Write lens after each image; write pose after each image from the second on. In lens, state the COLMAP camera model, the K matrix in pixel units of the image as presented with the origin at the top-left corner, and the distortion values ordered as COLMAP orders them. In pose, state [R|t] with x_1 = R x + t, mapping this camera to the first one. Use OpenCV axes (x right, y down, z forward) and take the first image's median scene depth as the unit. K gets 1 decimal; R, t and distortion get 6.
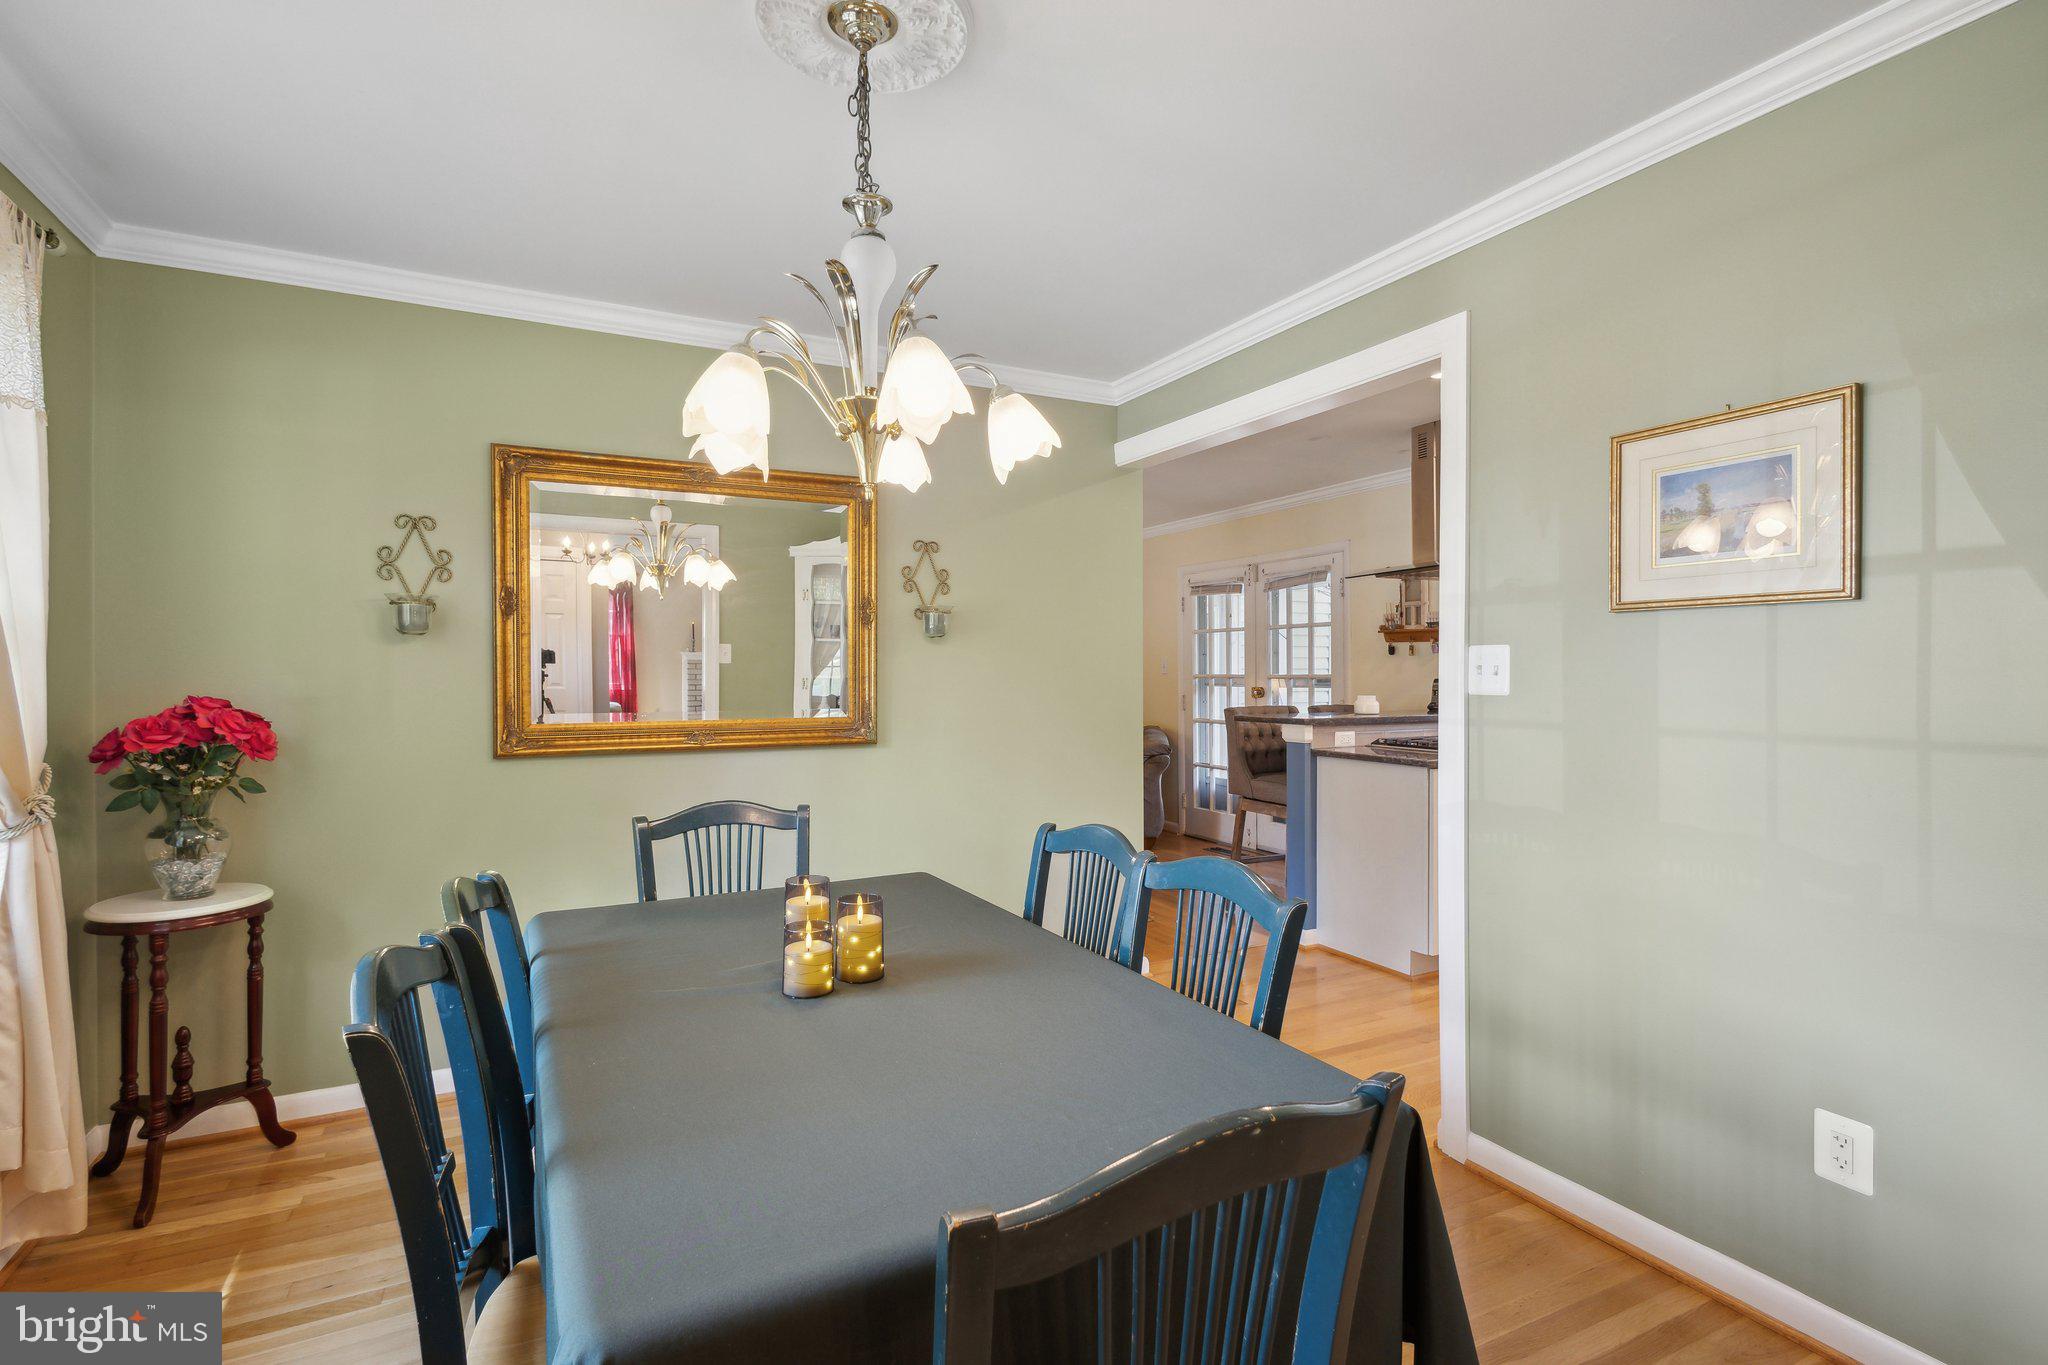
lens RADIAL K [[970.0, 0, 1026.4], [0, 970.0, 671.4], [0, 0, 1]] dist [0.003673, 0.000163]
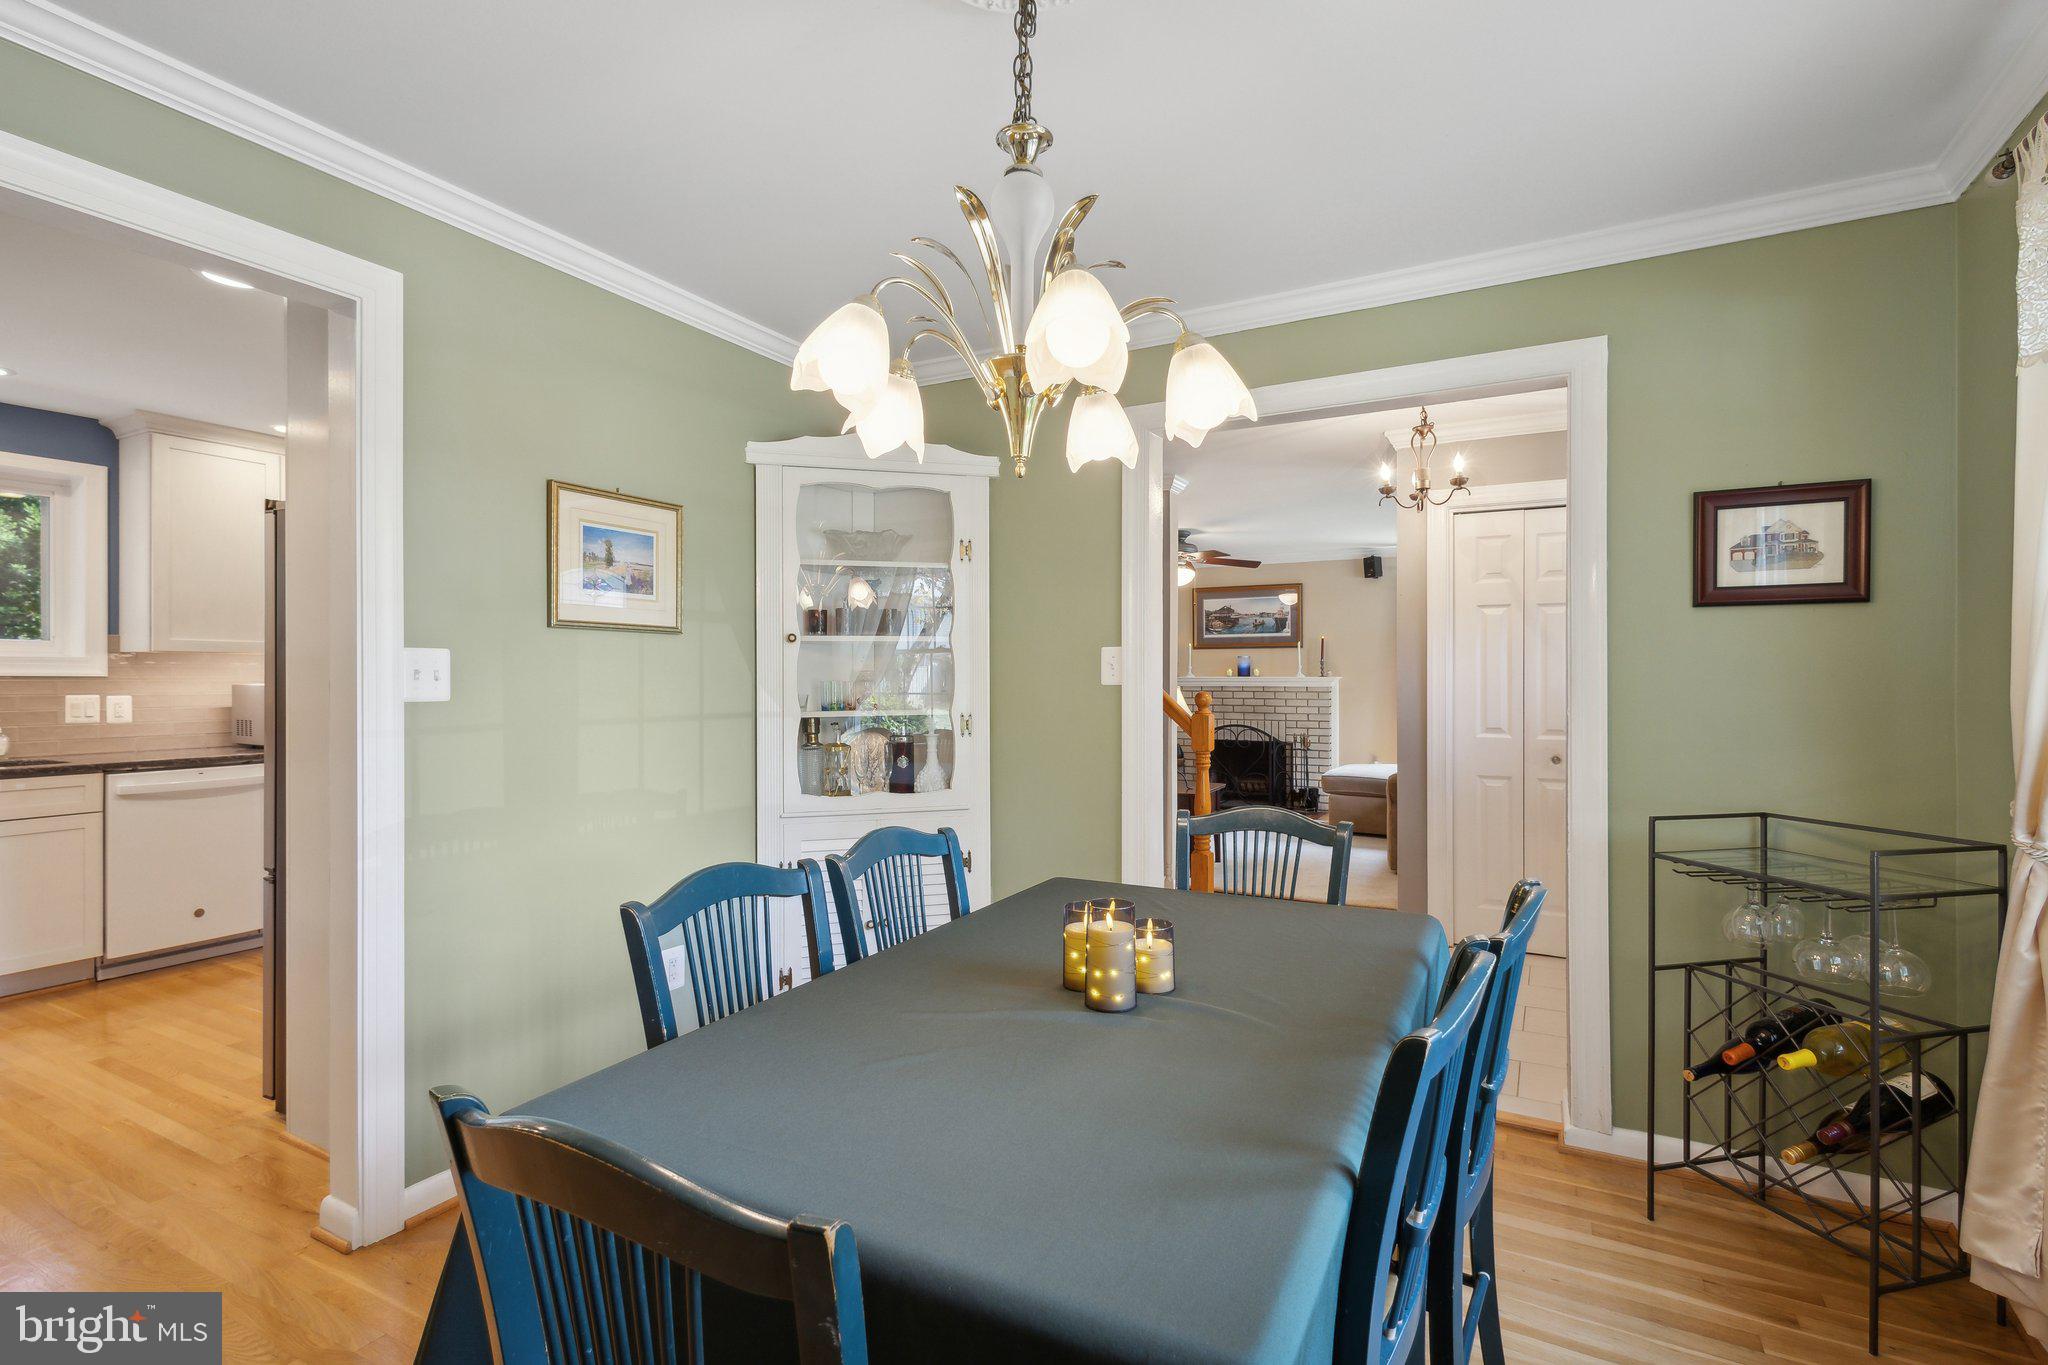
lens RADIAL K [[966.6, 0, 1024.0], [0, 966.6, 682.5], [0, 0, 1]] dist [0.001196, -0.000135]
pose [[-0.566273, -0.001178, 0.824217, -0.718307], [0.003733, 0.999985, 0.003995, 0.005059], [-0.824209, 0.005339, -0.566260, 1.223688]]
